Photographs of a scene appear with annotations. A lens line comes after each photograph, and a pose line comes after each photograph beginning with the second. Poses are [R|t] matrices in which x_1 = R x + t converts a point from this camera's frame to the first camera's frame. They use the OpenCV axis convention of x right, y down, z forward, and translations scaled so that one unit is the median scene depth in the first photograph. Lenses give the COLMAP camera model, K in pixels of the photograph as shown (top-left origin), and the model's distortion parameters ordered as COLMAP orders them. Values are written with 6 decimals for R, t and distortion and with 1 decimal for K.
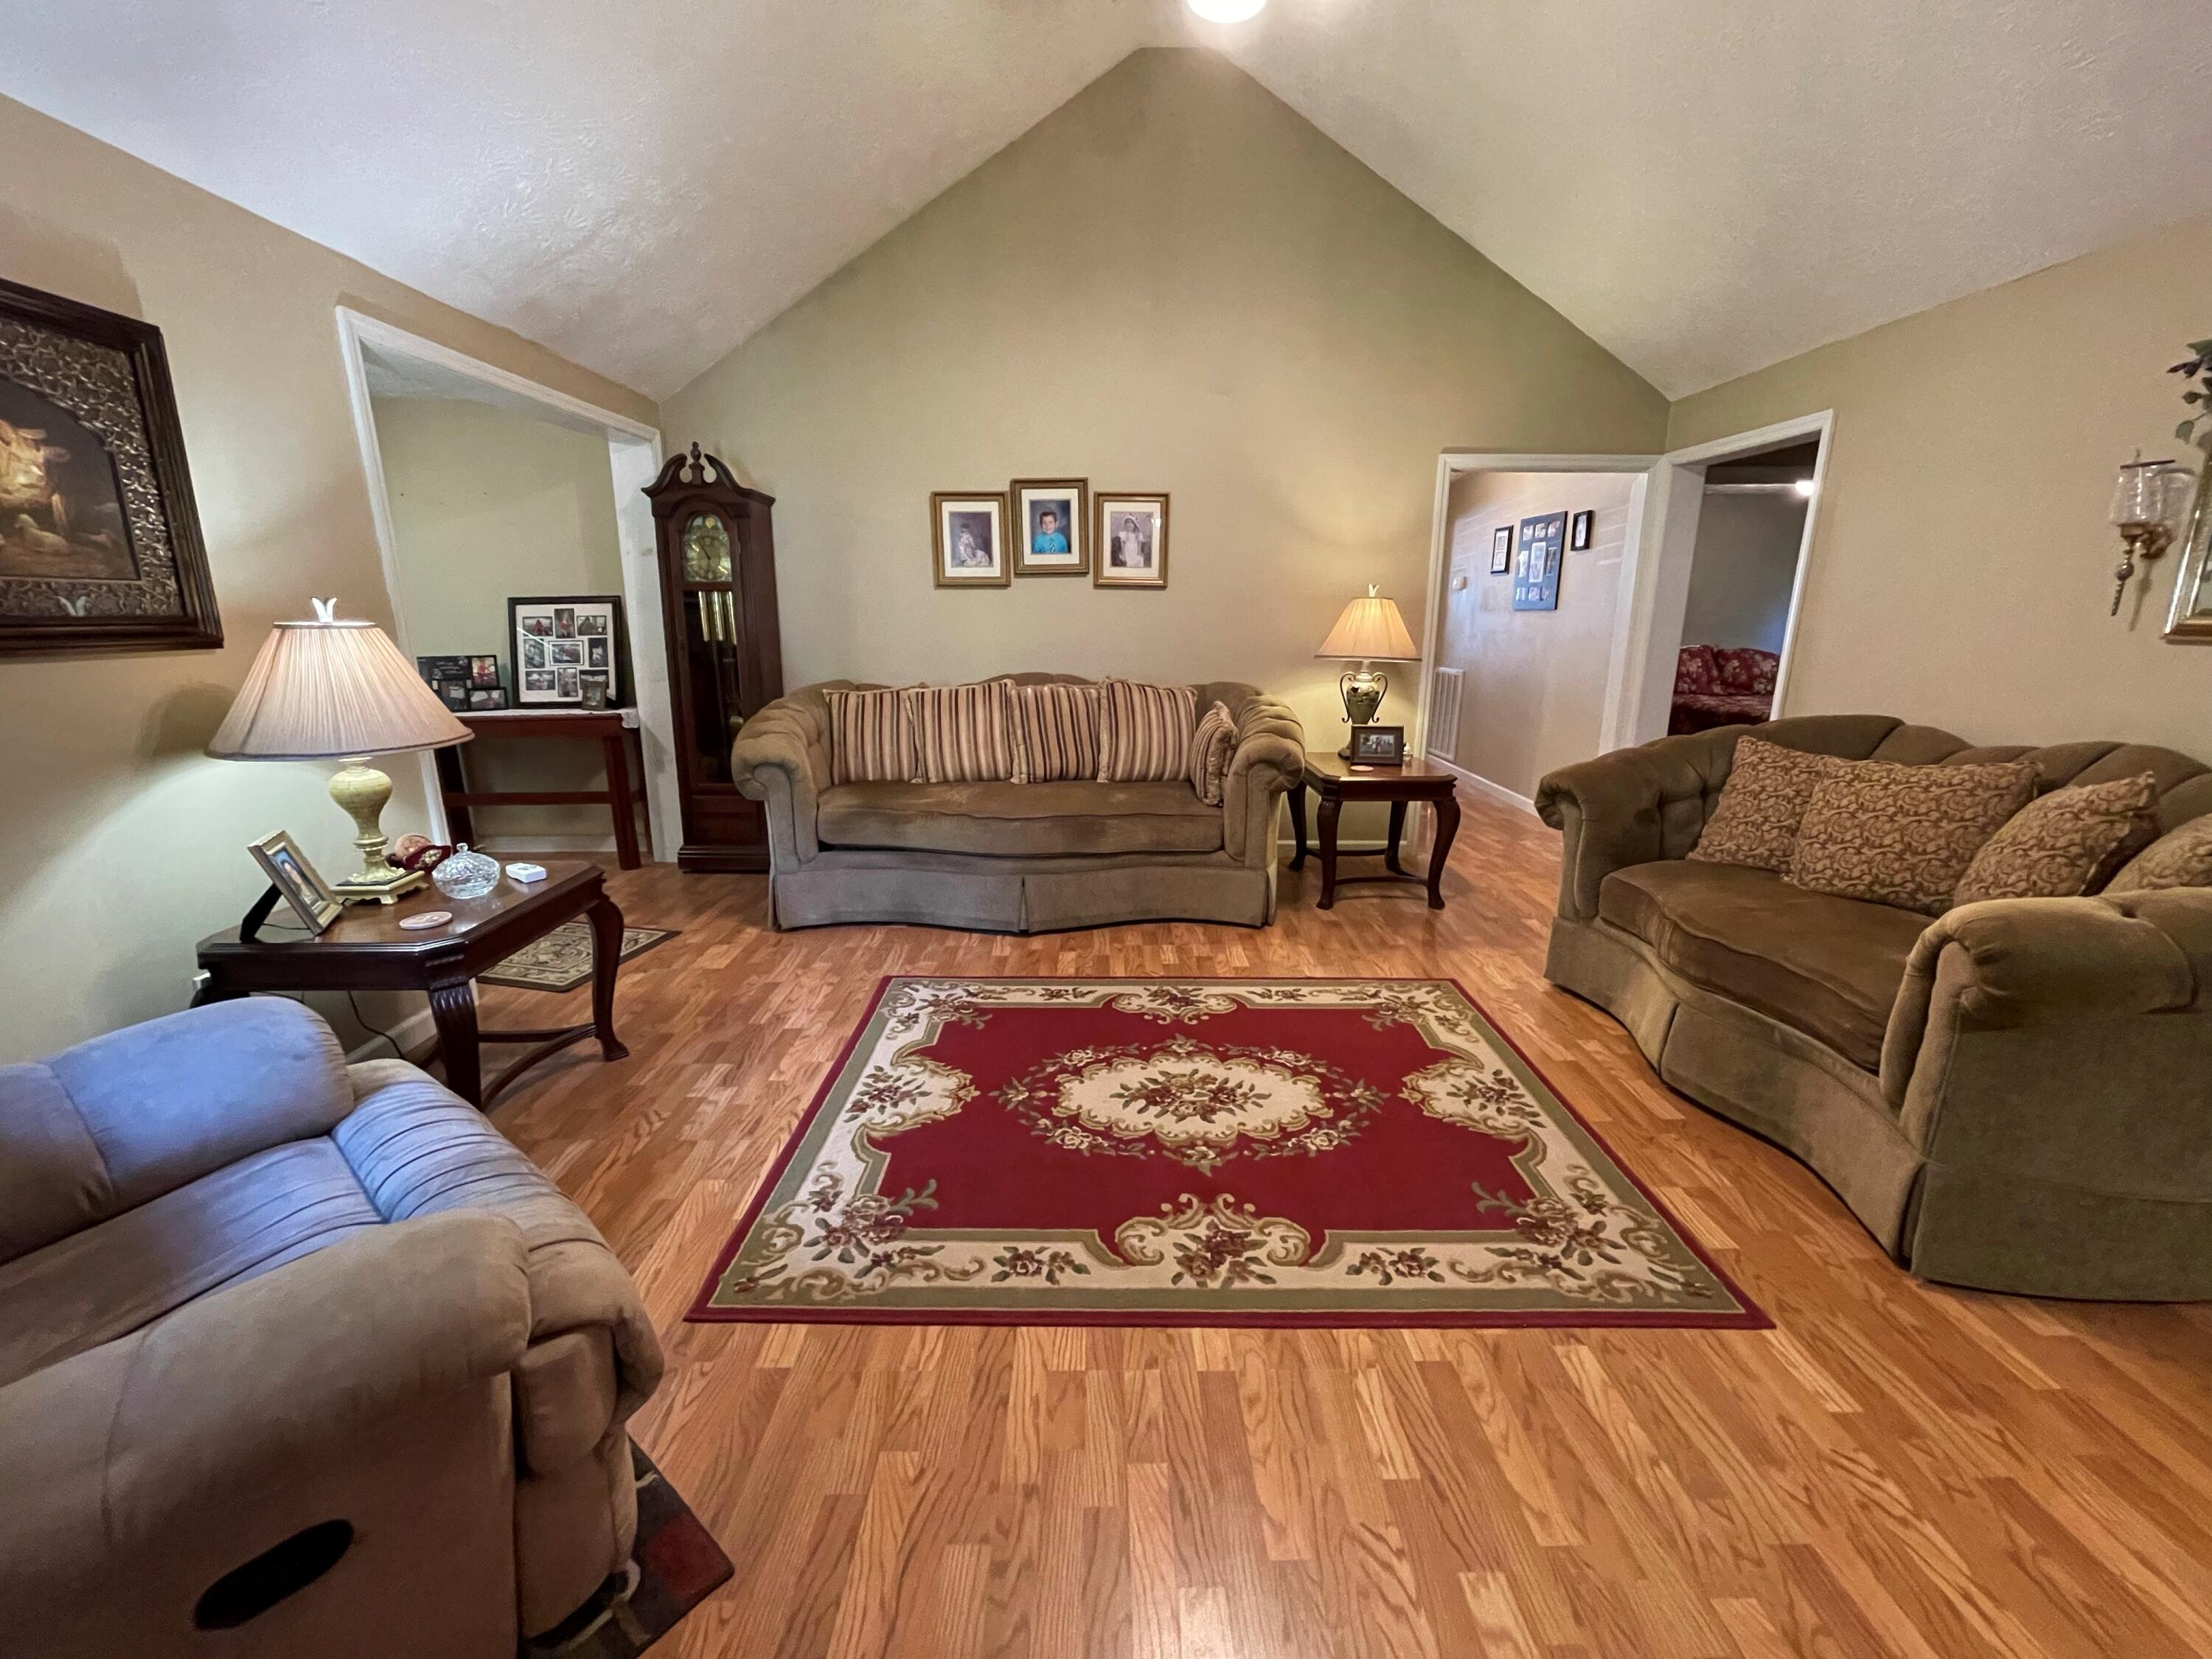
lens RADIAL K [[901.0, 0, 1095.4], [0, 901.0, 822.2], [0, 0, 1]] dist [-0.001169, -0.000077]
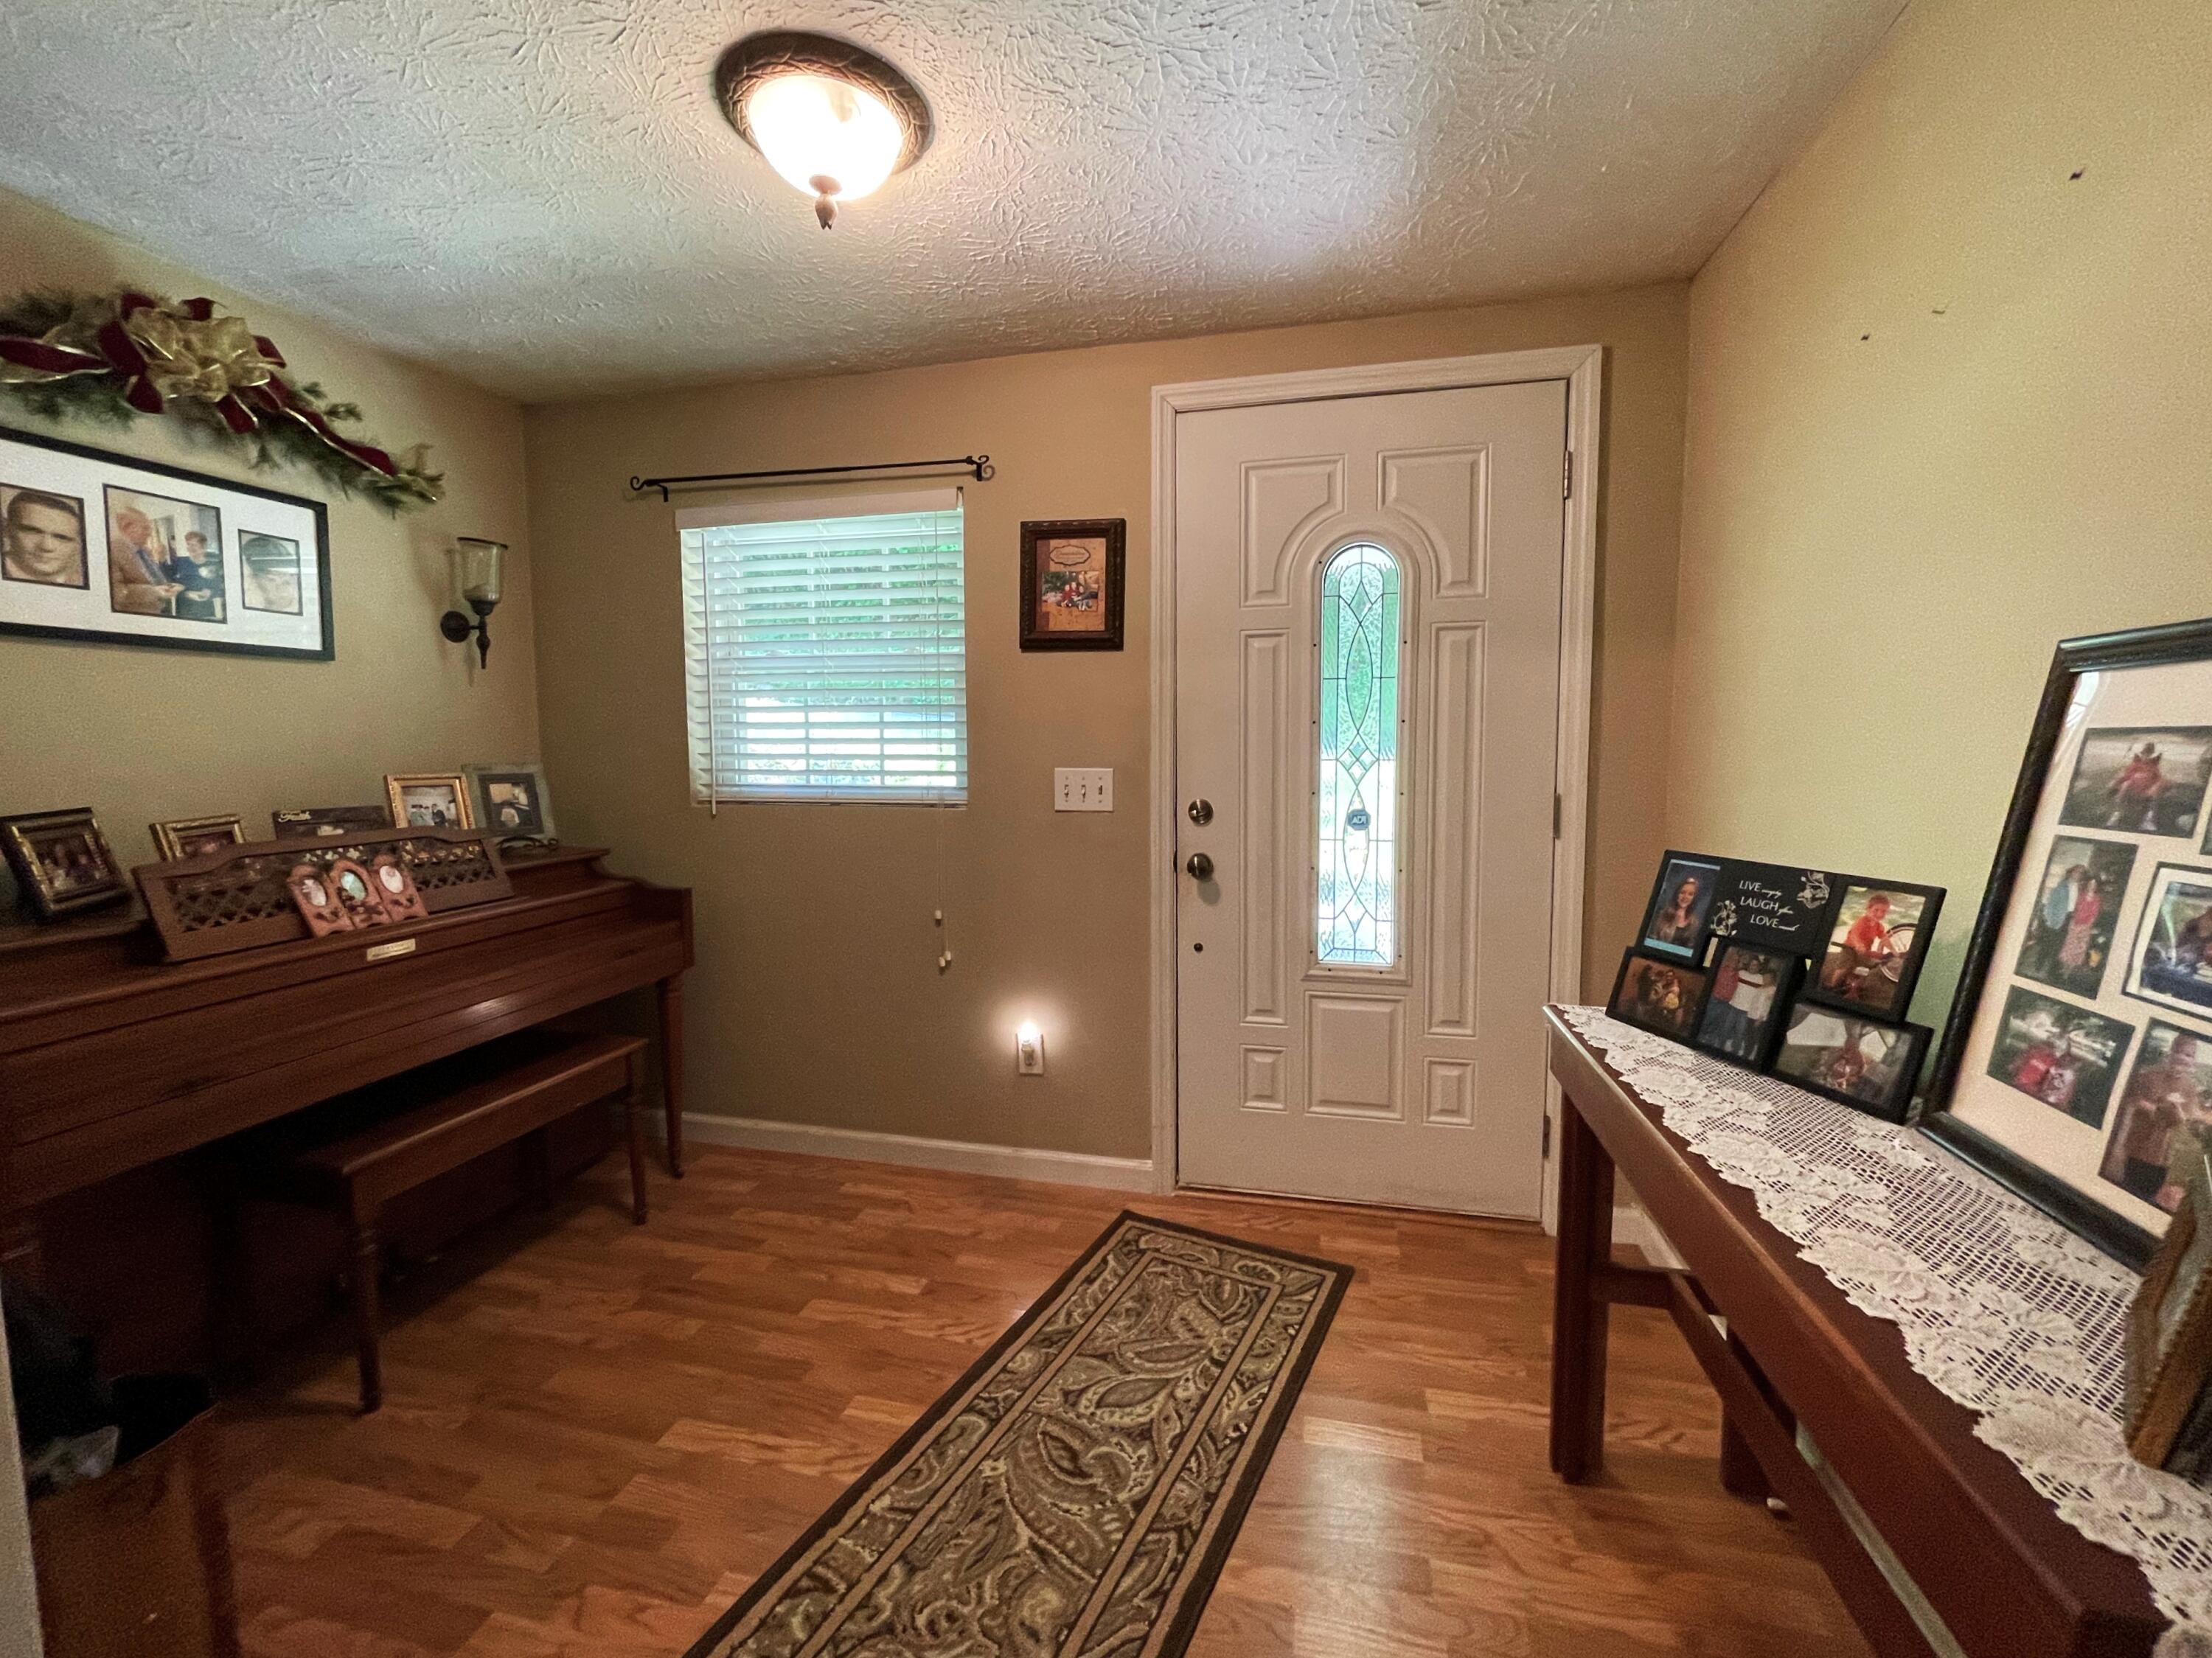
lens RADIAL K [[901.0, 0, 1112.1], [0, 901.0, 832.9], [0, 0, 1]] dist [-0.001169, -0.000077]
pose [[-0.231733, 0.110656, -0.966465, -0.717019], [-0.224694, 0.960554, 0.163855, -0.351318], [0.946474, 0.255130, -0.197728, 1.547198]]
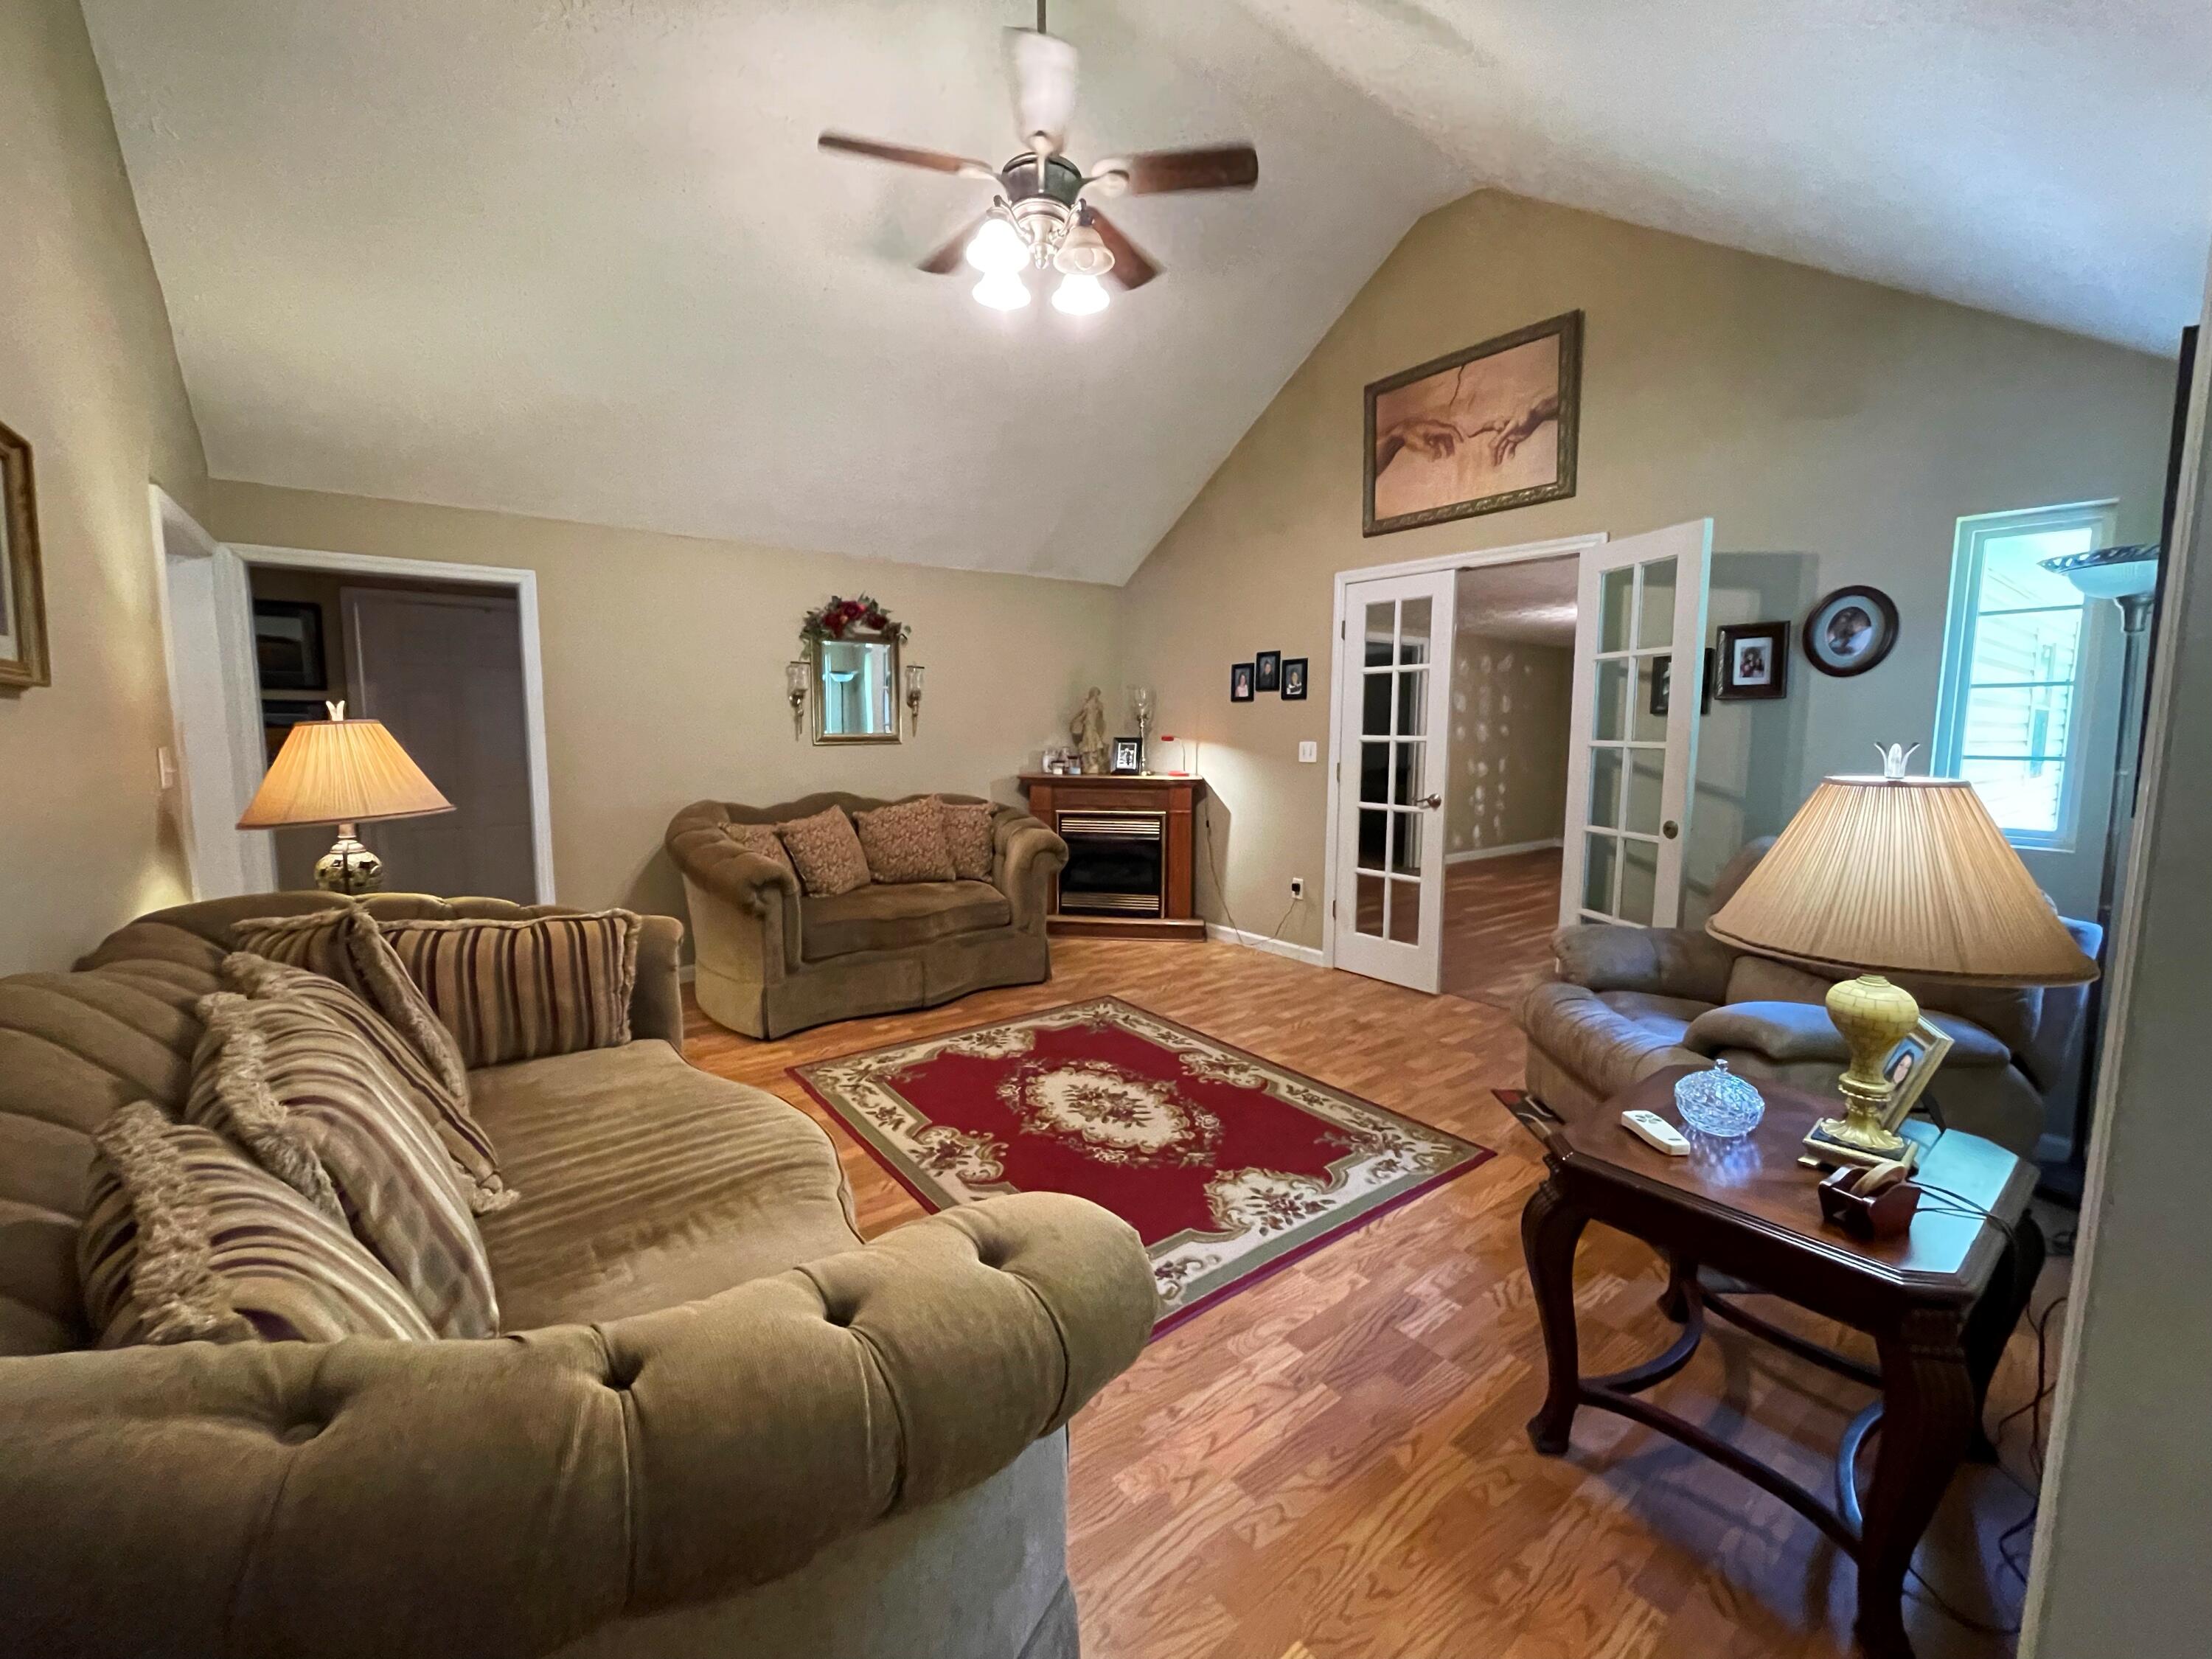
lens RADIAL K [[901.0, 0, 1111.0], [0, 901.0, 820.4], [0, 0, 1]] dist [-0.001169, -0.000077]
pose [[-0.621731, -0.086745, 0.778412, -0.859686], [0.180172, 0.951355, 0.249925, -0.403309], [-0.762226, 0.295634, -0.575857, 1.589145]]
